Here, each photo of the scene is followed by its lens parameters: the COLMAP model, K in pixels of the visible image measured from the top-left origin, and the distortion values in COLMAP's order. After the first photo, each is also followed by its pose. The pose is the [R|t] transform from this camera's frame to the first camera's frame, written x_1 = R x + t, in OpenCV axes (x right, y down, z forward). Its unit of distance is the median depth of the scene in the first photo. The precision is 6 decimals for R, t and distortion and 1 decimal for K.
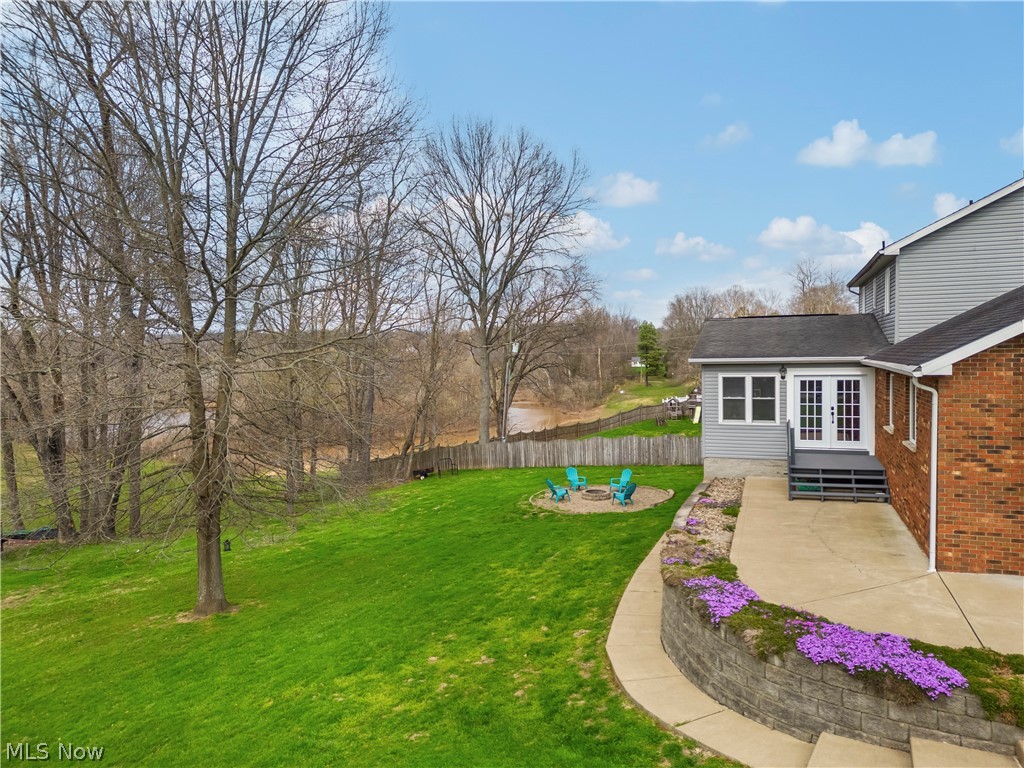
lens RADIAL K [[722.4, 0, 512.3], [0, 722.4, 386.2], [0, 0, 1]] dist [0.047726, -0.019288]
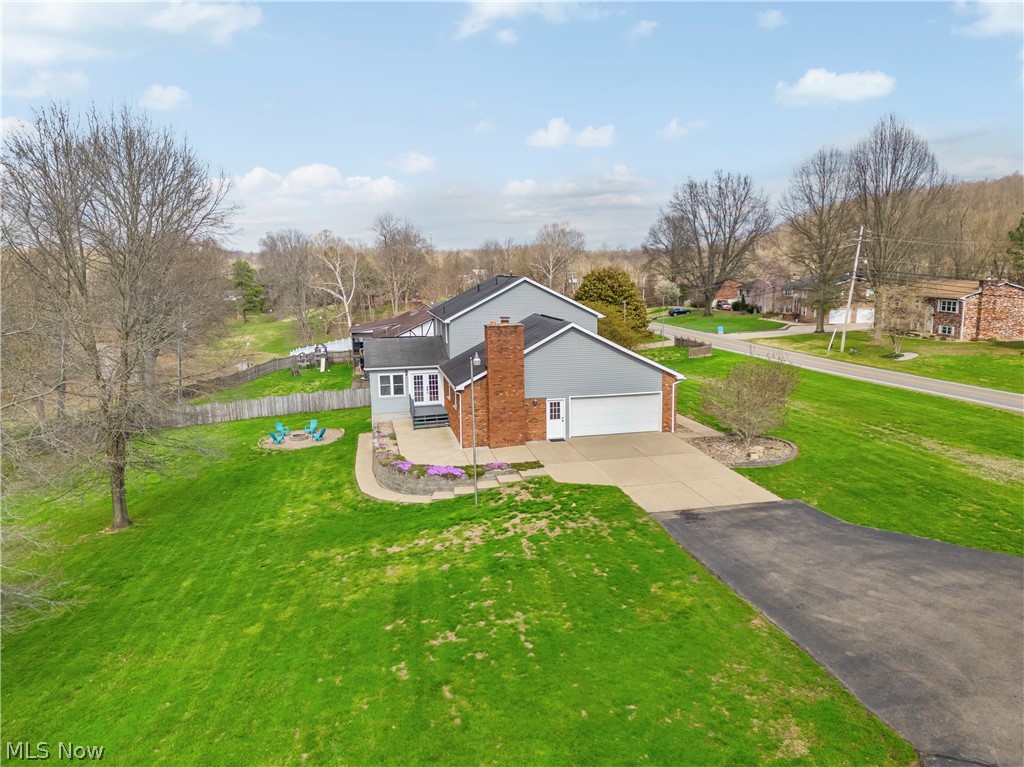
lens RADIAL K [[722.4, 0, 508.9], [0, 722.4, 383.8], [0, 0, 1]] dist [0.047726, -0.019288]
pose [[0.851464, -0.085669, 0.517368, -0.586001], [0.033368, 0.993418, 0.109580, -0.251083], [-0.523350, -0.076039, 0.848718, -1.204023]]
